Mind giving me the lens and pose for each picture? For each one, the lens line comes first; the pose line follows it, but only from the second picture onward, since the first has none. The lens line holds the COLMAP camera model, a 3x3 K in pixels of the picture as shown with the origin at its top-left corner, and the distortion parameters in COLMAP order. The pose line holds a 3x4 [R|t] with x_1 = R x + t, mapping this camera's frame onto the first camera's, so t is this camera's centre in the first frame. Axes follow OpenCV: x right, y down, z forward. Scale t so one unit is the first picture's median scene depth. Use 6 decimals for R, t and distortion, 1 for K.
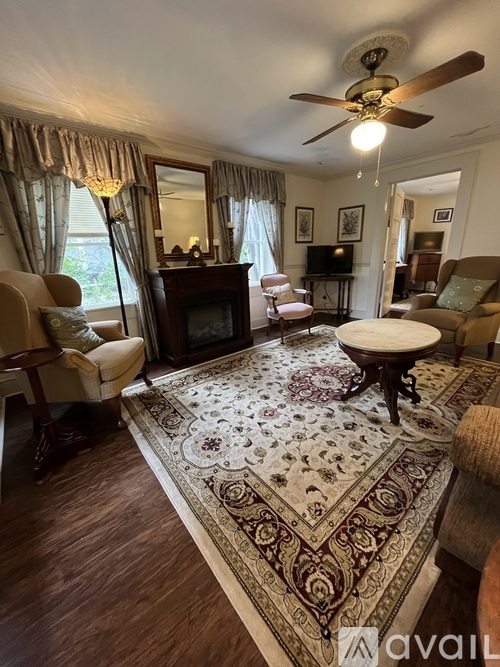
lens RADIAL K [[267.1, 0, 250.9], [0, 267.1, 333.4], [0, 0, 1]] dist [-0.007192, 0.000752]
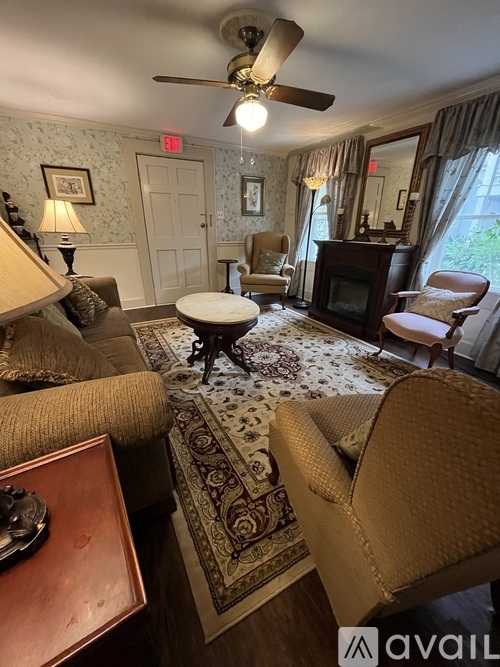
lens RADIAL K [[267.1, 0, 248.0], [0, 267.1, 332.1], [0, 0, 1]] dist [-0.007192, 0.000752]
pose [[-0.191654, 0.395610, -0.898199, 1.185496], [-0.299134, 0.848077, 0.437361, -0.340108], [0.934766, 0.352504, -0.044197, 0.929649]]
